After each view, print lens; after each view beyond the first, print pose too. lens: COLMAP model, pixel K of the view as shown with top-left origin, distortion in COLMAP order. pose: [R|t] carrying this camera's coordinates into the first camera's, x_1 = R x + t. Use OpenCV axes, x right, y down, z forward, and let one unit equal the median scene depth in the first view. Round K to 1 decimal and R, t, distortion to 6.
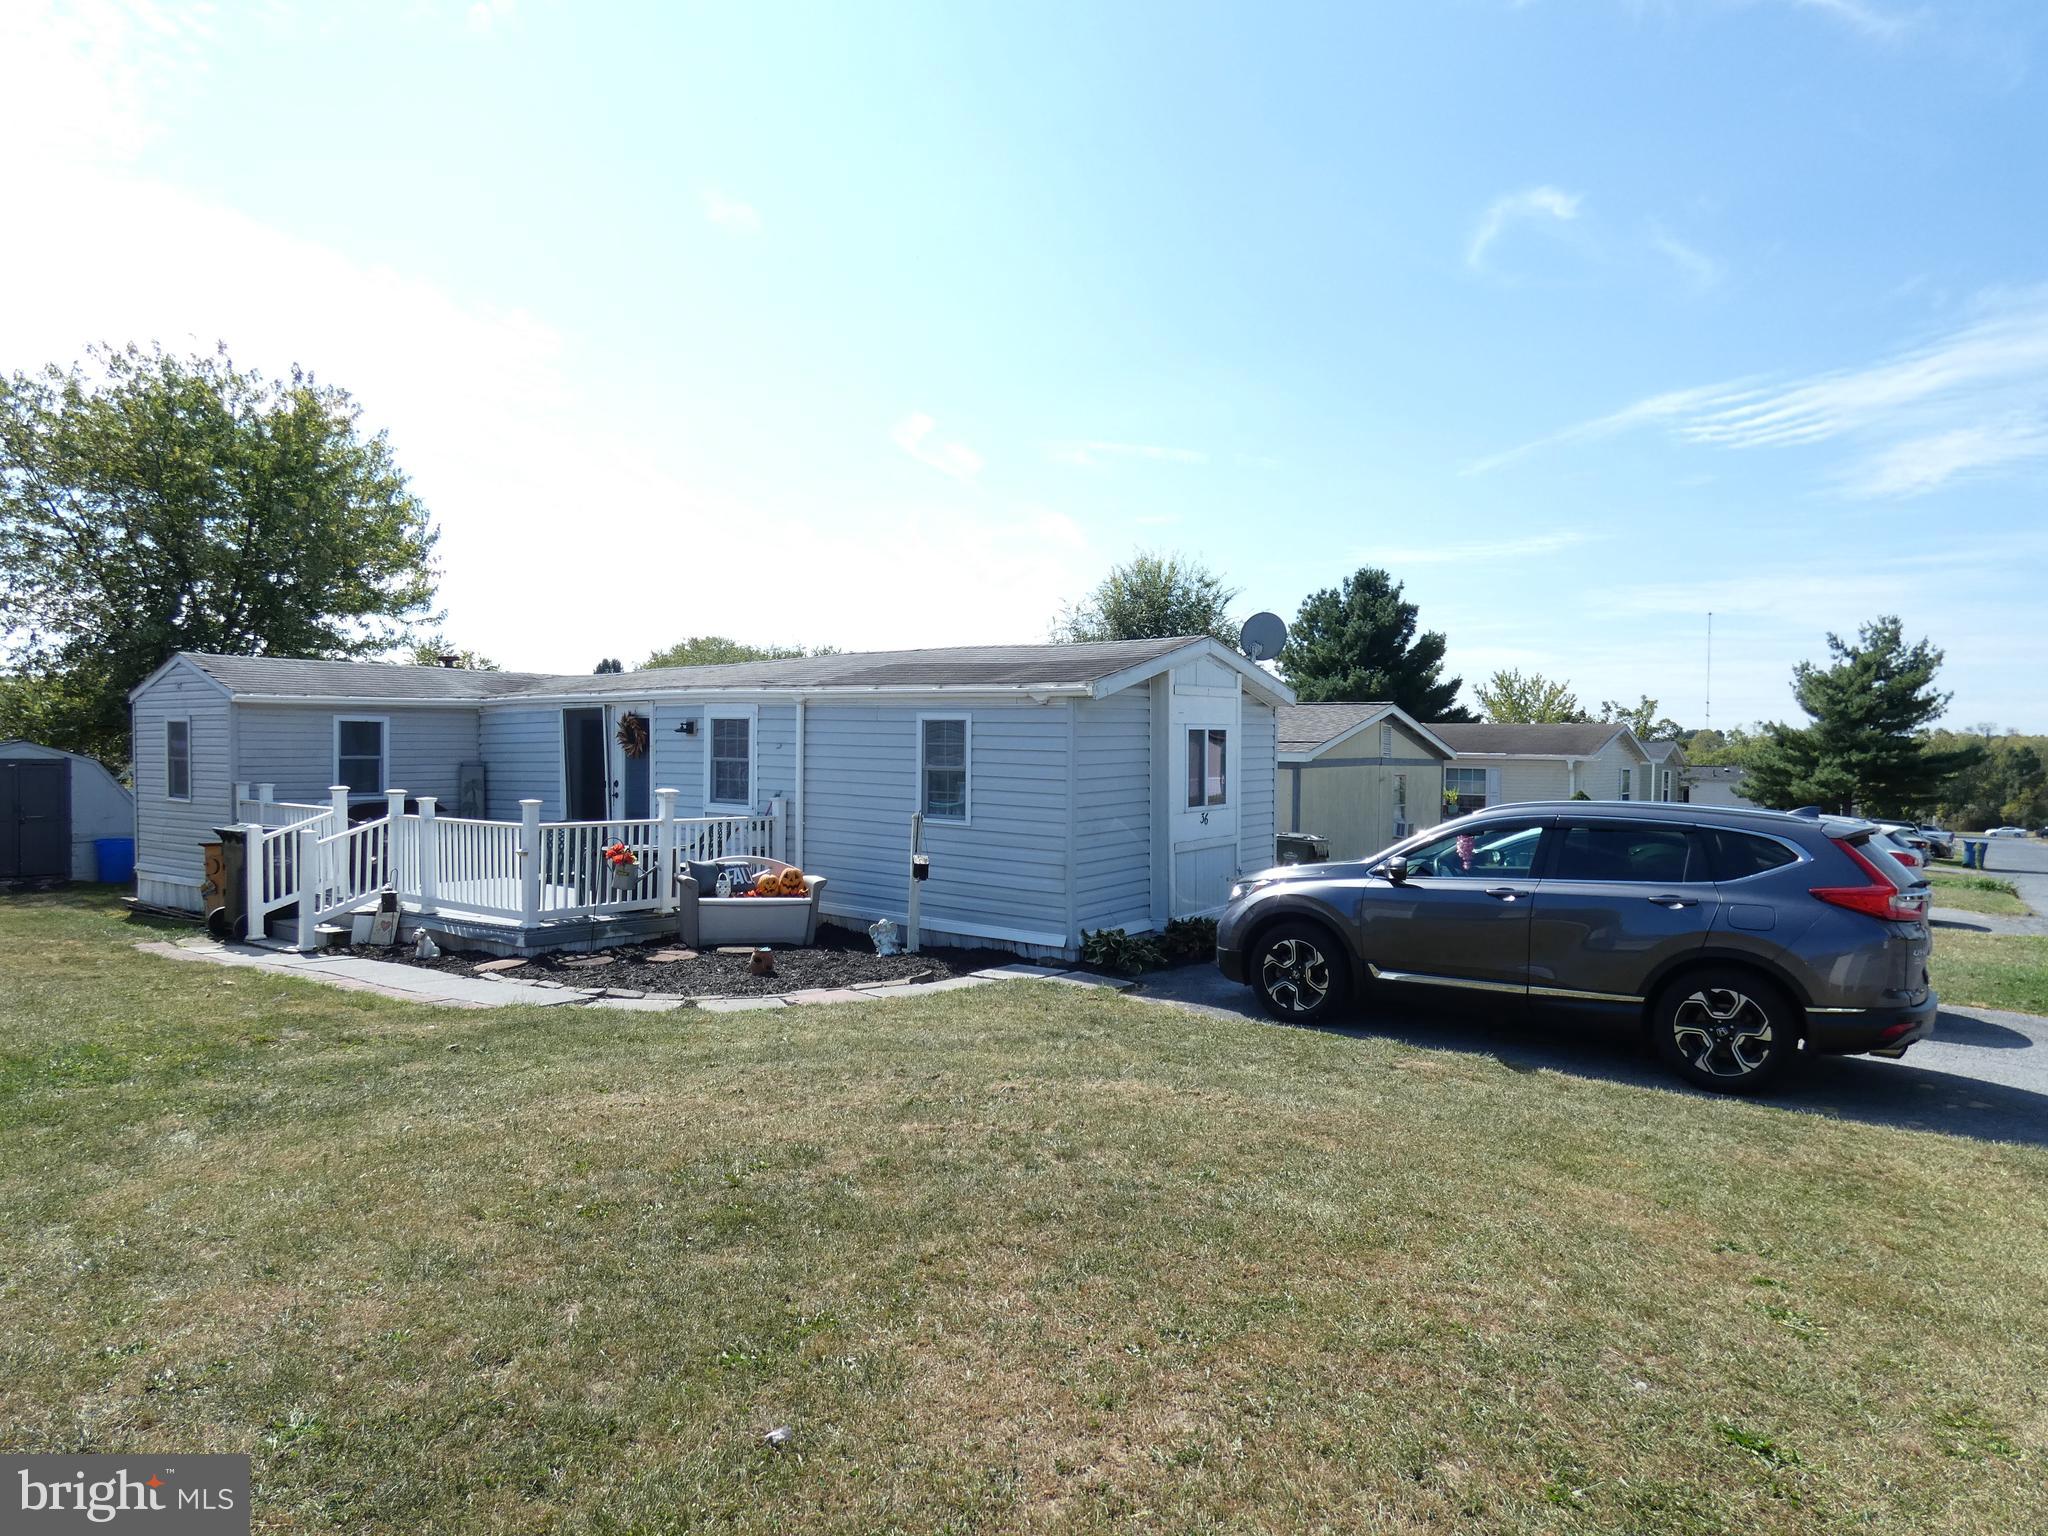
lens RADIAL K [[1245.9, 0, 1024.0], [0, 1245.9, 768.0], [0, 0, 1]] dist [-0.004748, -0.000916]
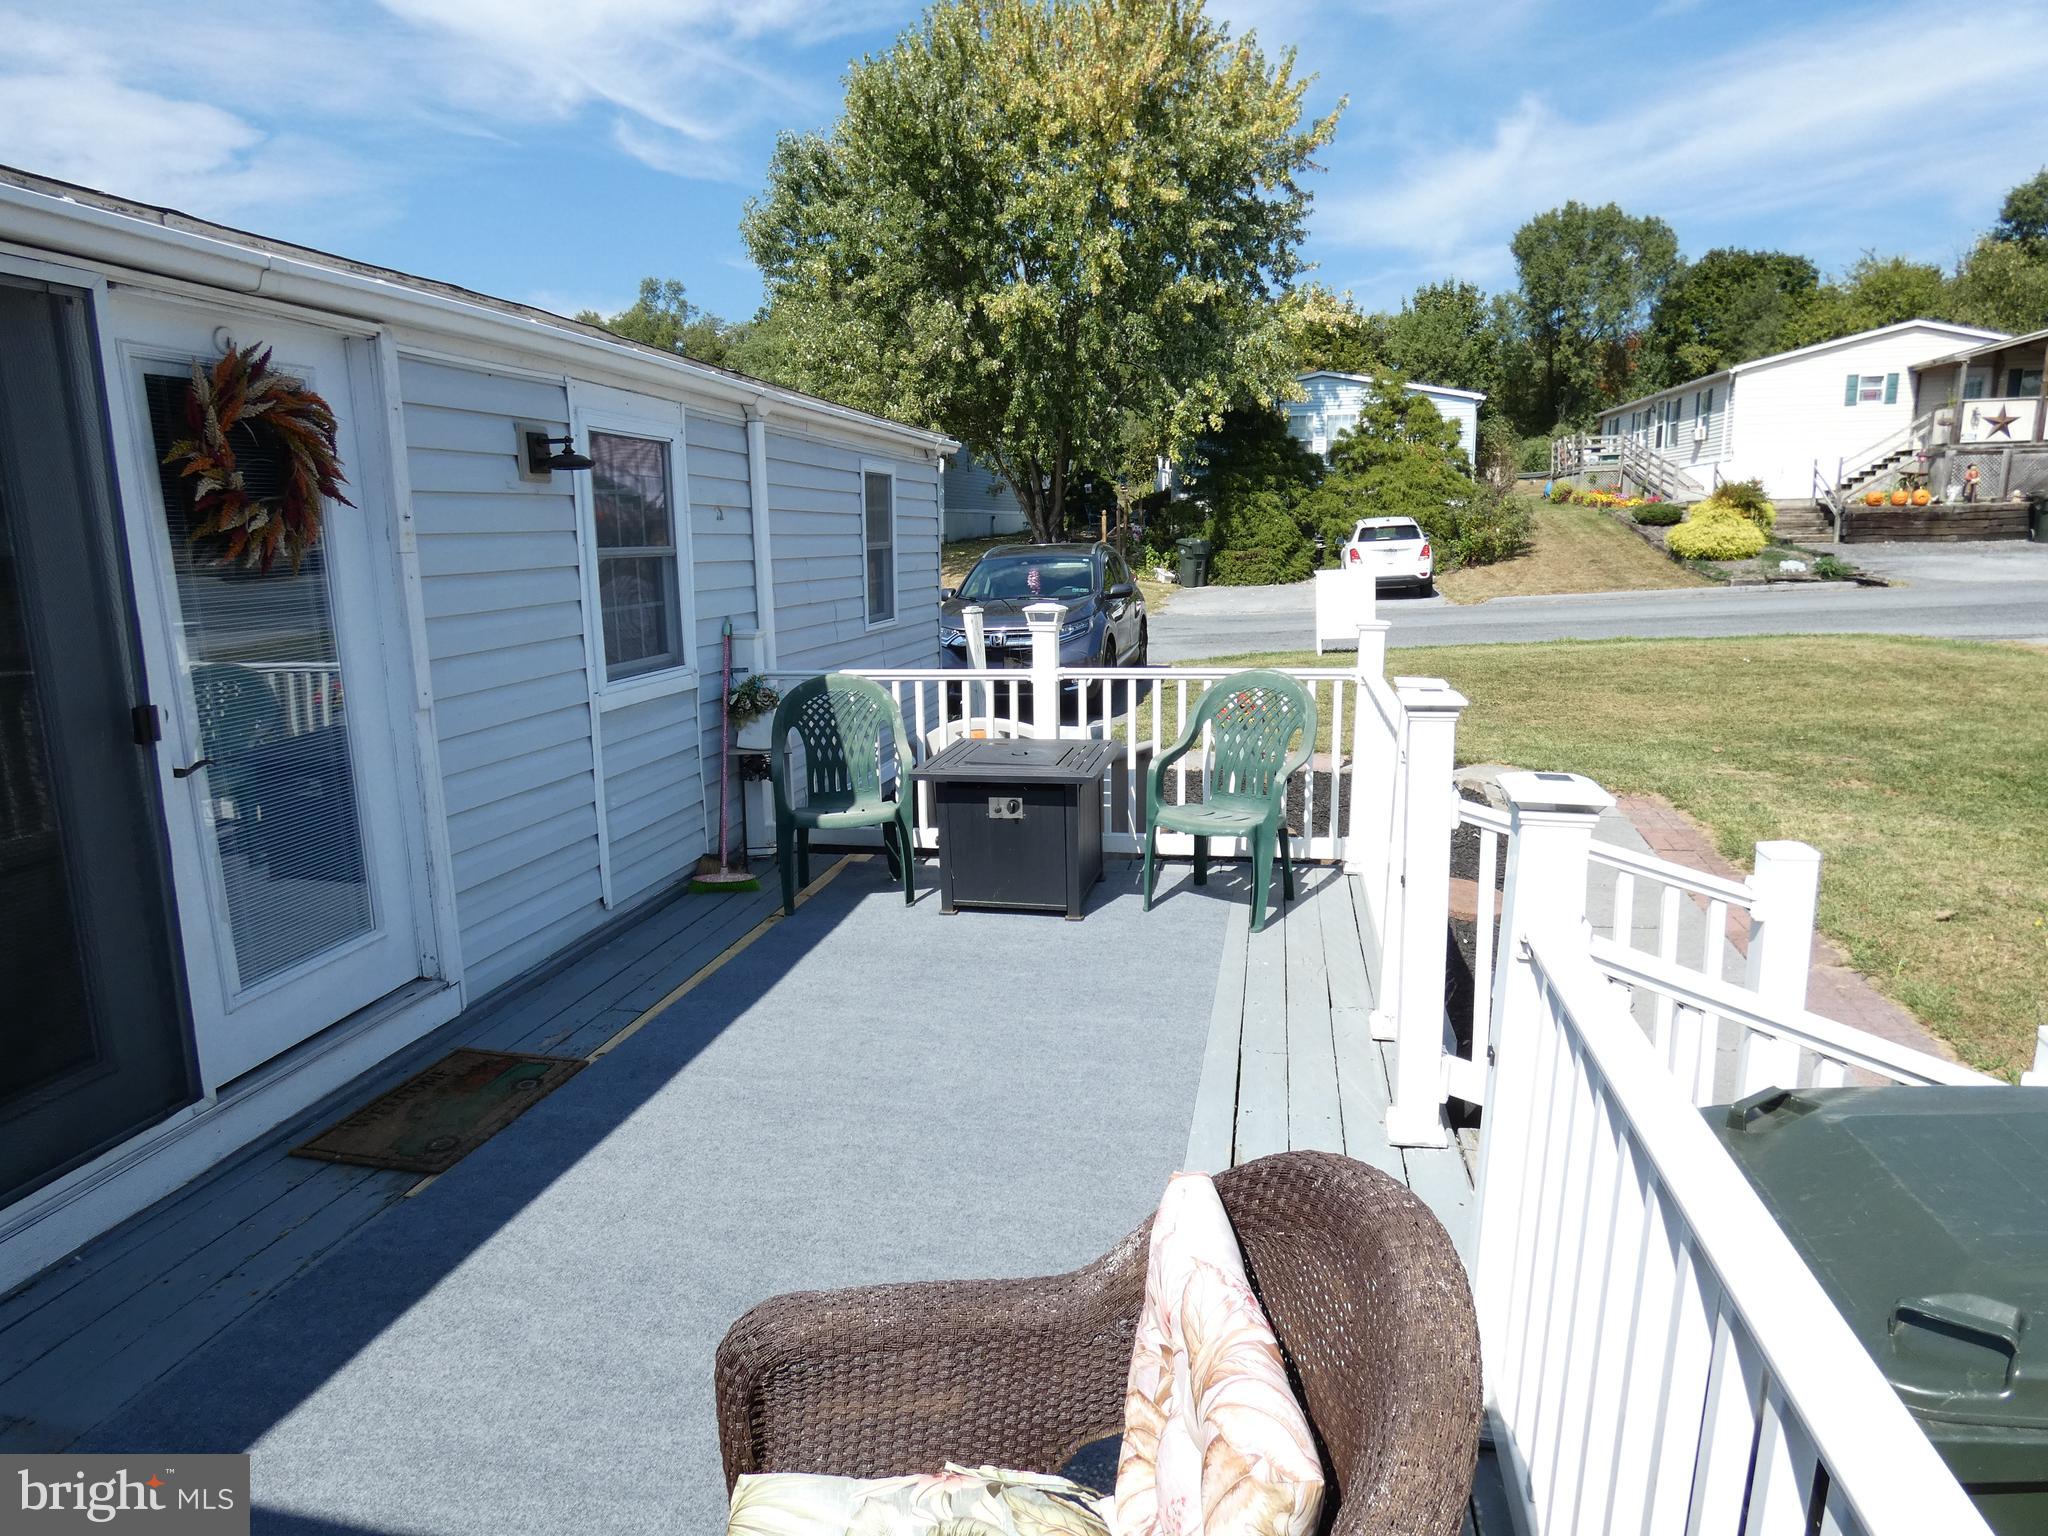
lens RADIAL K [[1245.9, 0, 1024.0], [0, 1245.9, 768.0], [0, 0, 1]] dist [-0.004748, -0.000916]
pose [[-0.431752, -0.172395, 0.885365, -0.561028], [0.035709, 0.977529, 0.207754, -0.014495], [-0.901285, 0.121314, -0.415894, 0.954062]]
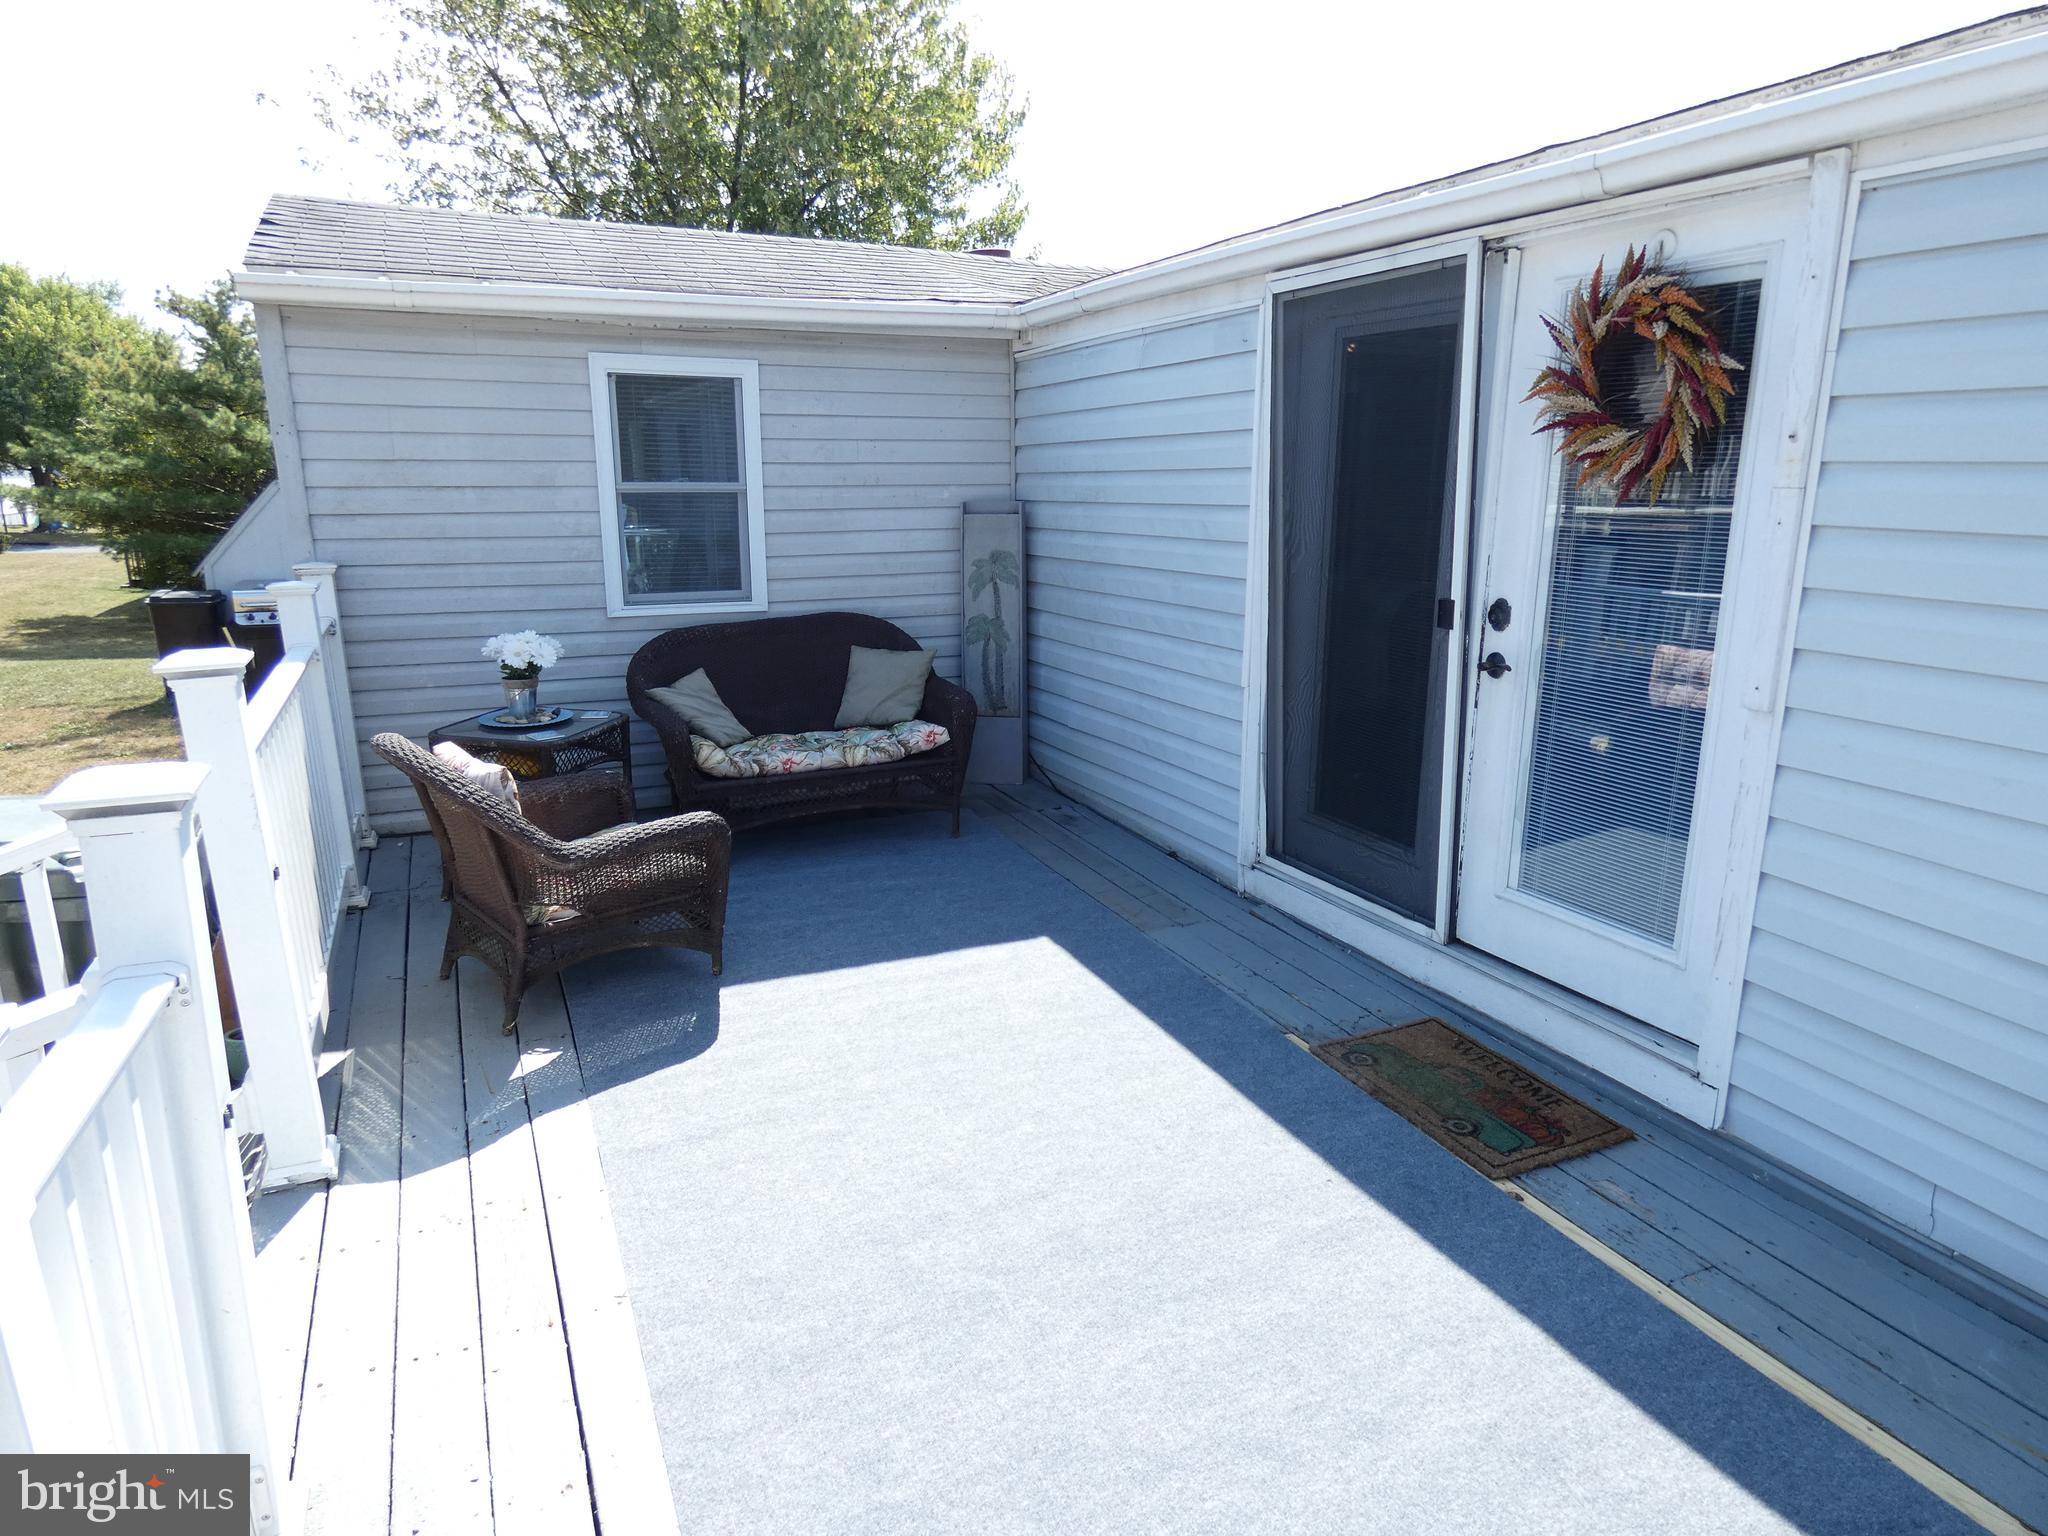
lens RADIAL K [[1245.9, 0, 1024.0], [0, 1245.9, 768.0], [0, 0, 1]] dist [-0.004748, -0.000916]
pose [[0.885661, 0.107409, -0.451739, -0.295779], [-0.007146, 0.975915, 0.218033, -0.008573], [0.464277, -0.189875, 0.865098, 0.752084]]
